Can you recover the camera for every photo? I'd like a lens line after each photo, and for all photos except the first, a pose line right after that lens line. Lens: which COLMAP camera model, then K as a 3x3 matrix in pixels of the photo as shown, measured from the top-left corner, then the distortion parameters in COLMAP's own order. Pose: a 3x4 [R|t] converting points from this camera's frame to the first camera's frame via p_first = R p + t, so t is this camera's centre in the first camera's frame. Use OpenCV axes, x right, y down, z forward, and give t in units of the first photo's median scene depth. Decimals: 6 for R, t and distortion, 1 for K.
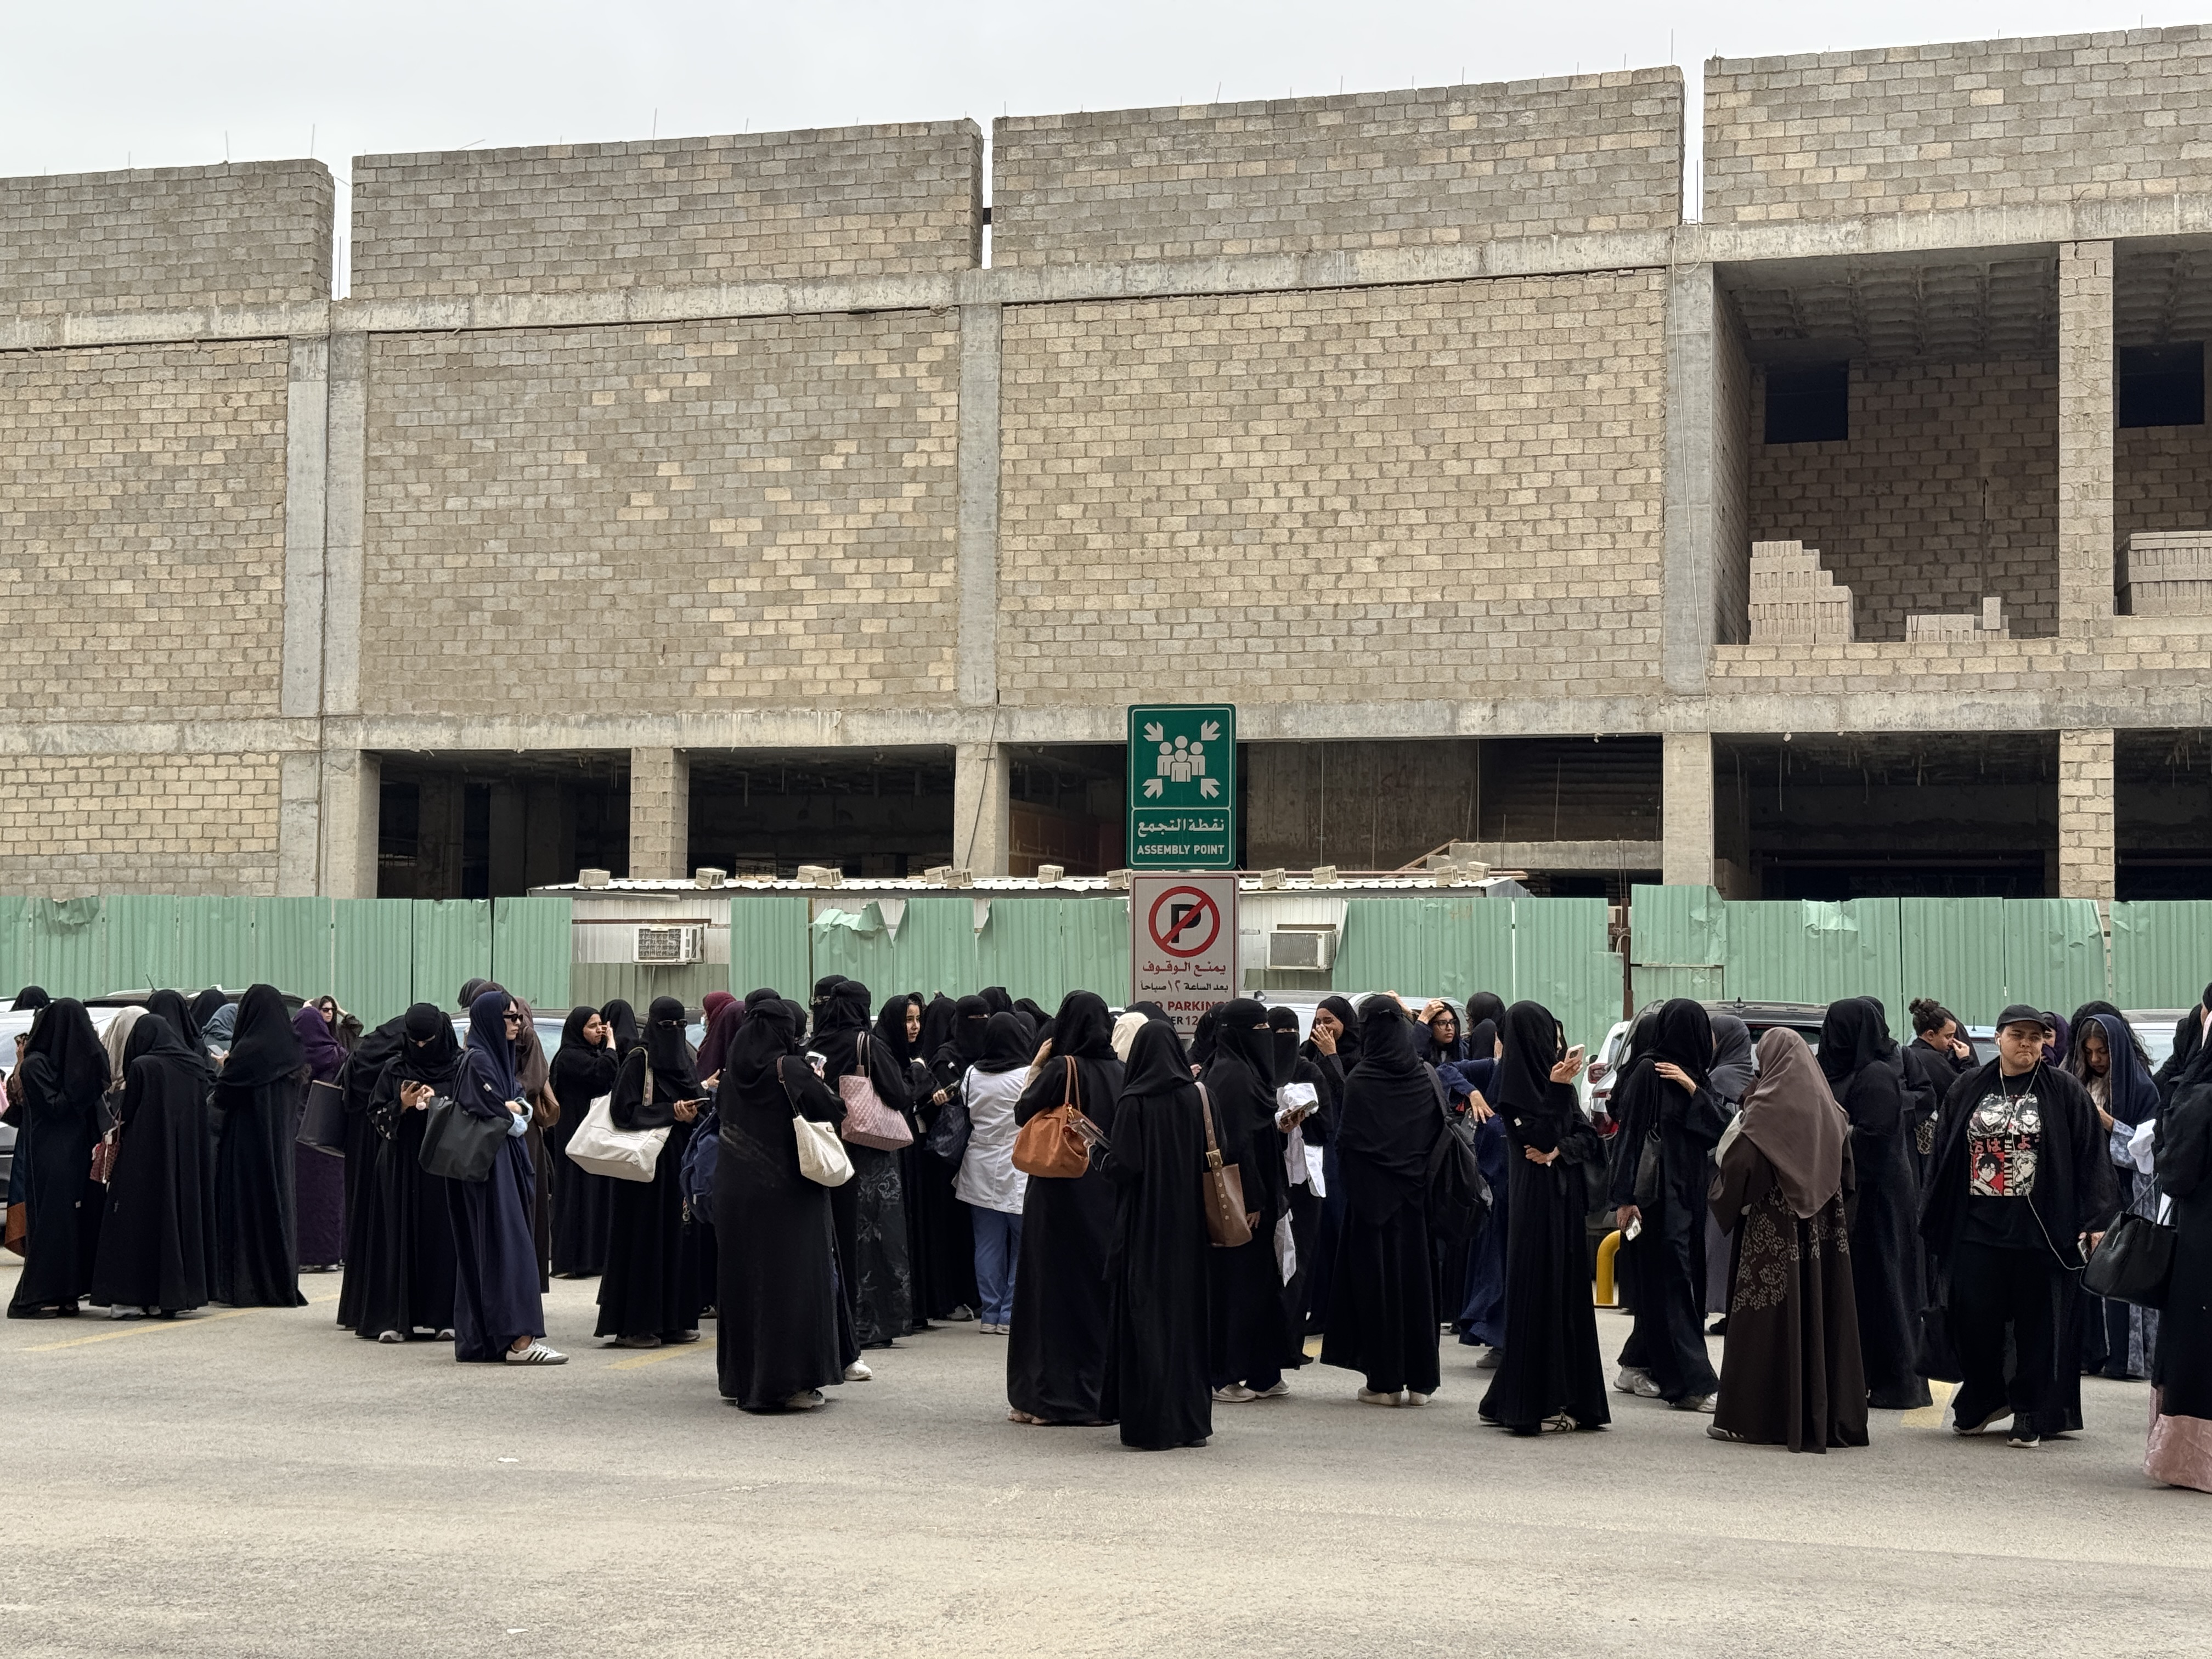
lens RADIAL K [[3051.2, 0, 1127.3], [0, 3051.2, 826.0], [0, 0, 1]] dist [0.206625, -0.435116]
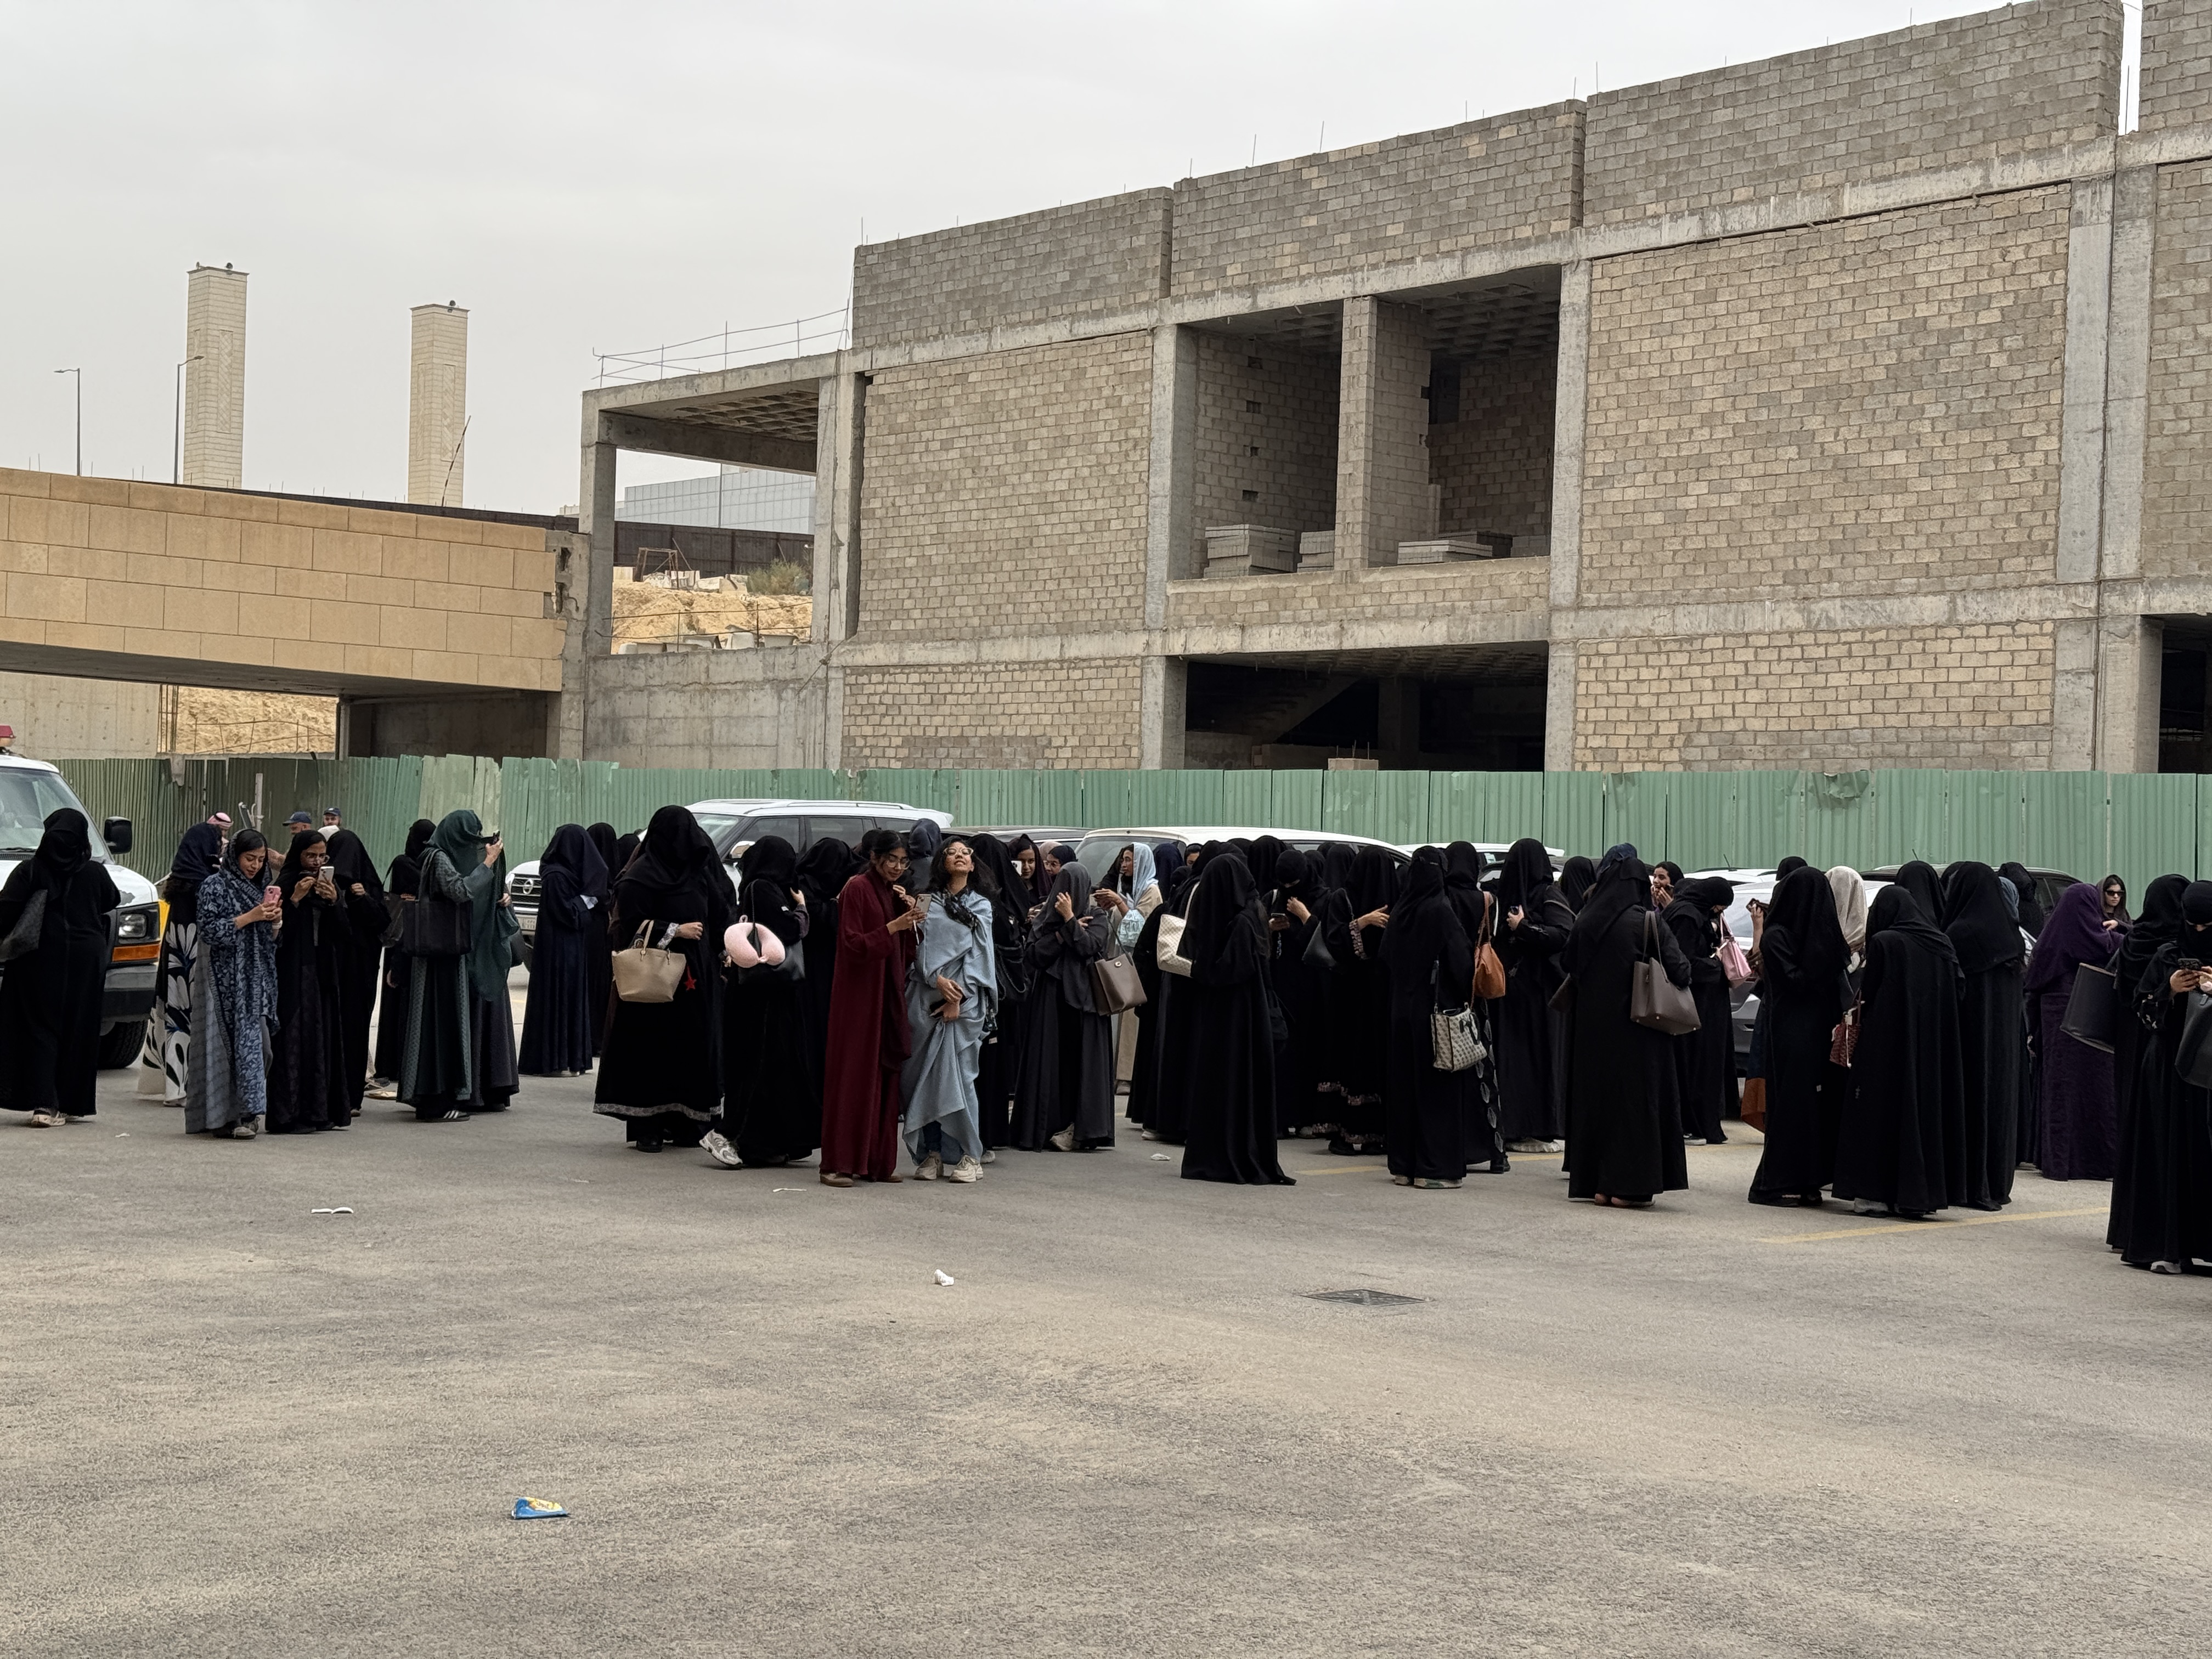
lens RADIAL K [[3051.2, 0, 1127.3], [0, 3051.2, 826.0], [0, 0, 1]] dist [0.206625, -0.435116]
pose [[0.846890, 0.011478, -0.531645, -0.007160], [0.009030, 0.999312, 0.035958, 0.002590], [0.531692, -0.035253, 0.846204, 0.036154]]
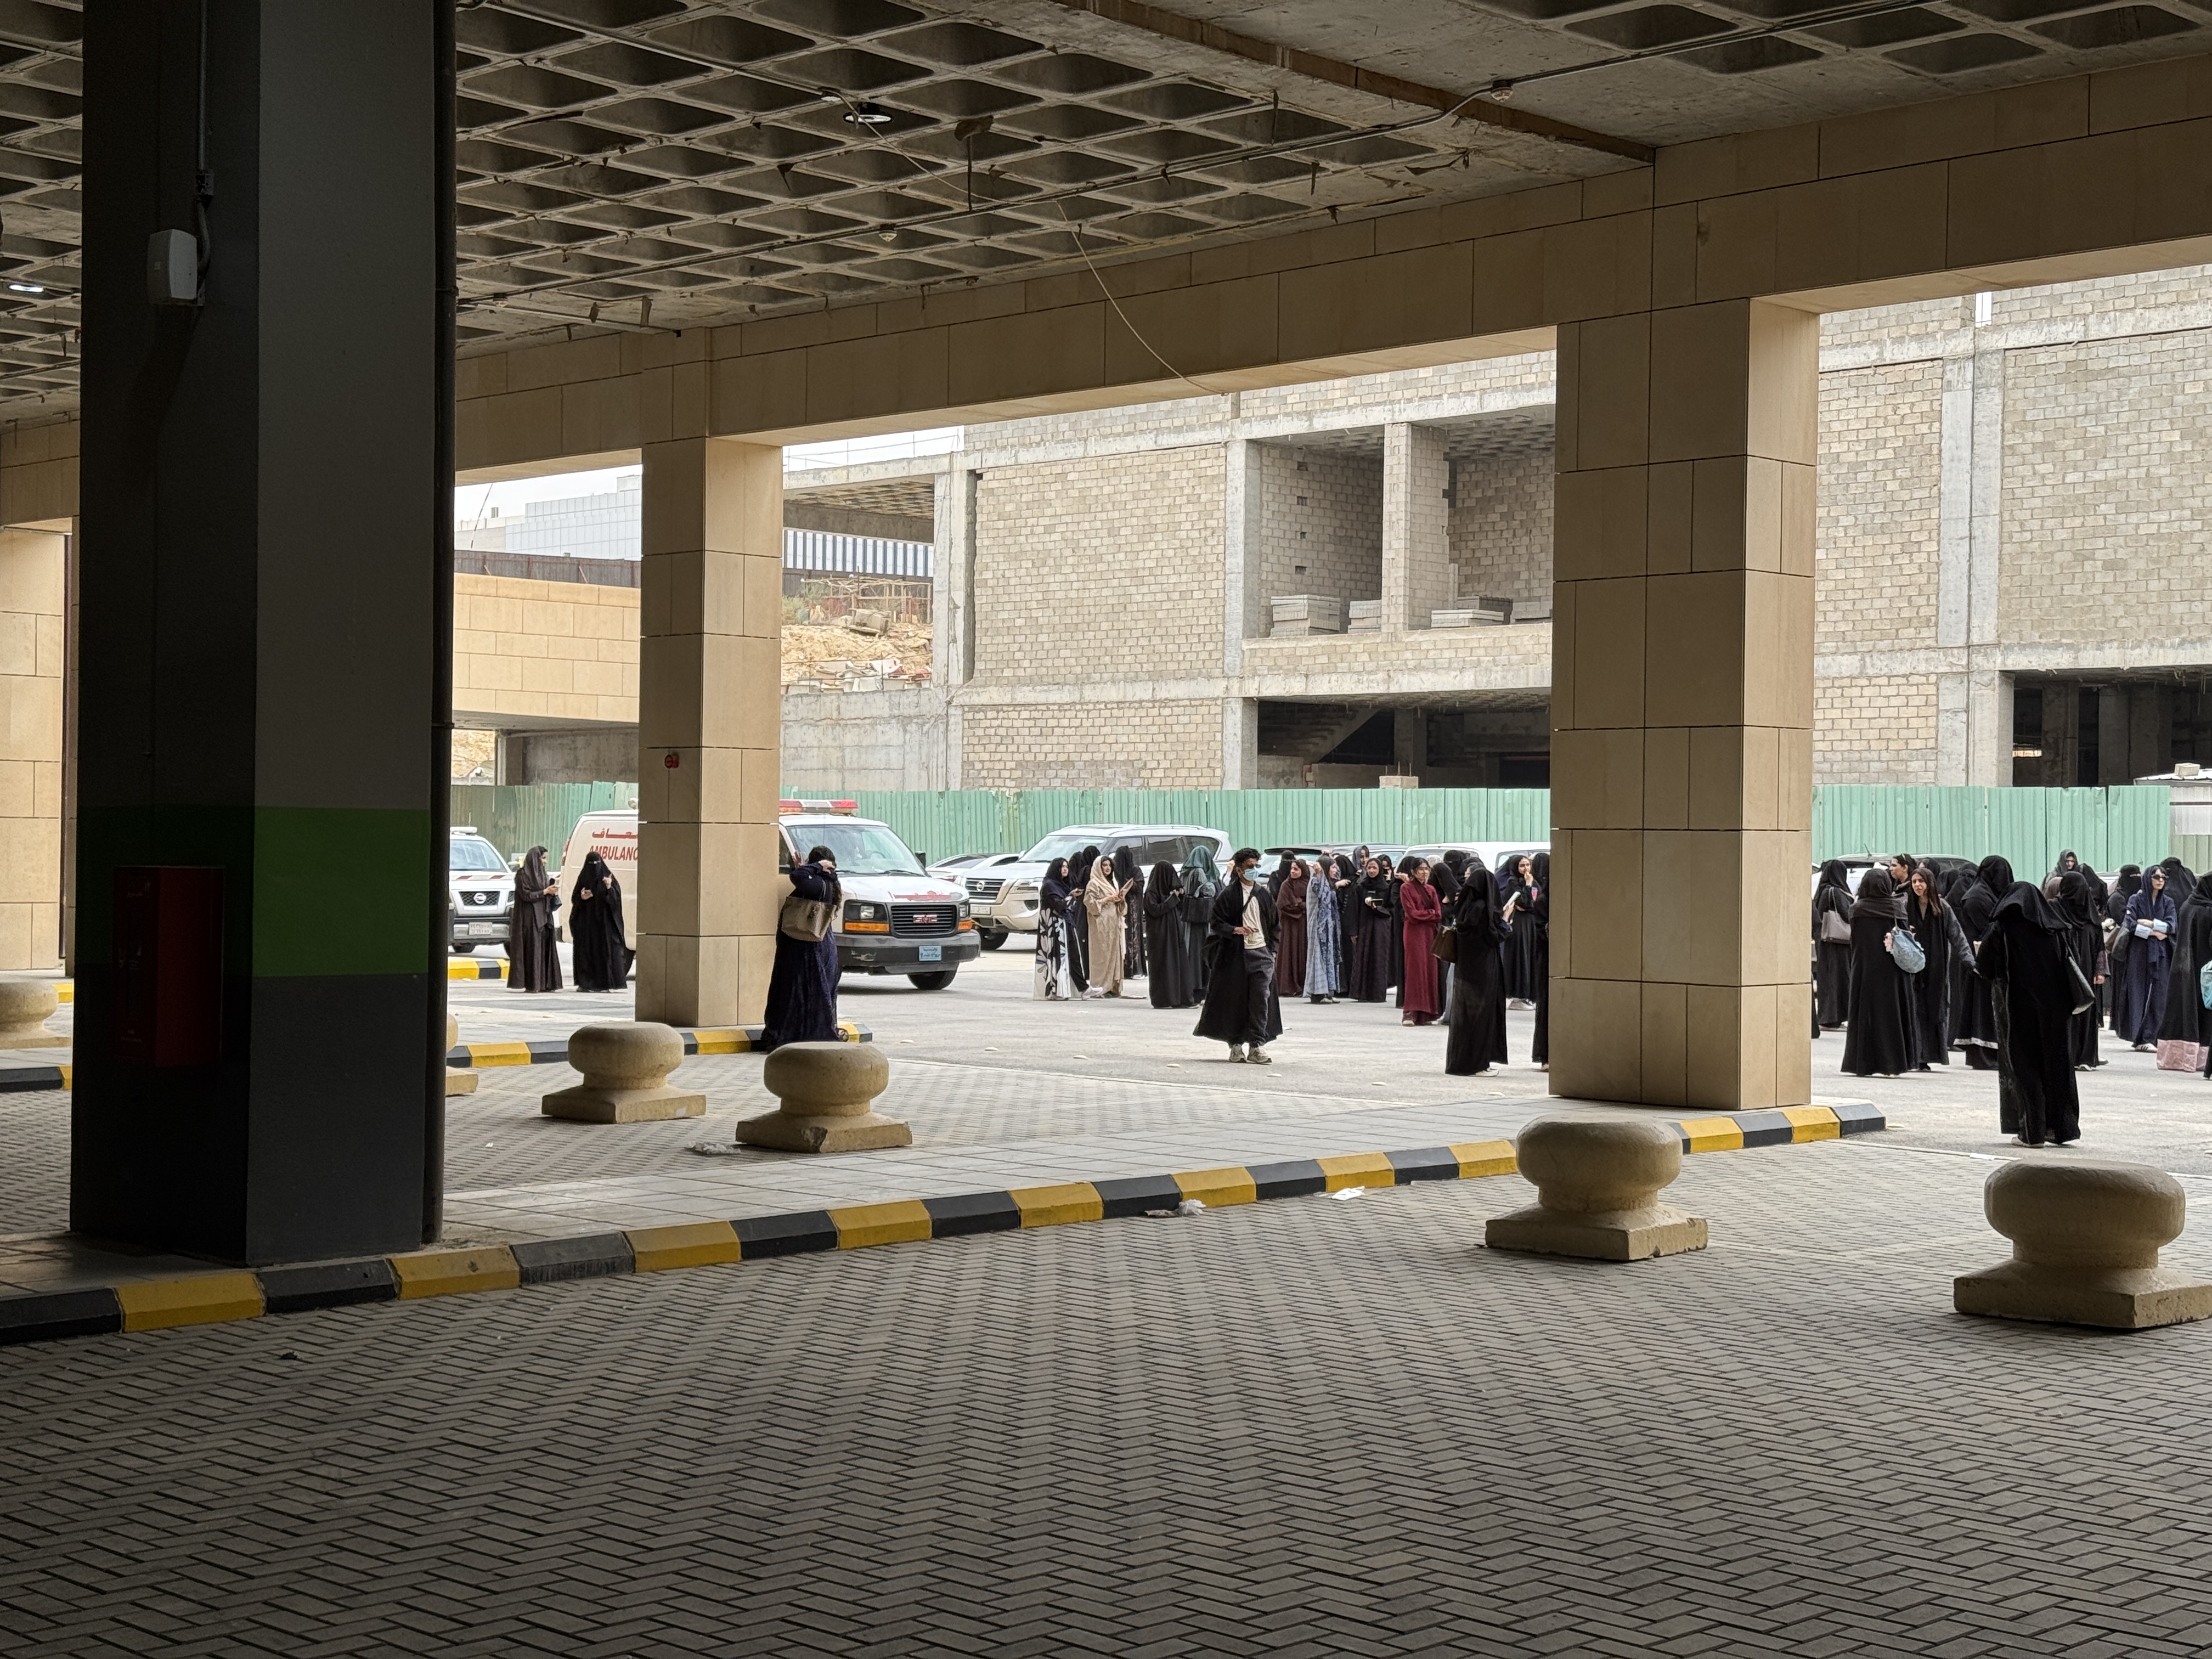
lens RADIAL K [[3051.2, 0, 1127.3], [0, 3051.2, 826.0], [0, 0, 1]] dist [0.206625, -0.435116]
pose [[0.878330, -0.002196, -0.478049, 0.055756], [0.025263, 0.998805, 0.041829, -0.023221], [0.477386, -0.048816, 0.877337, -0.339719]]
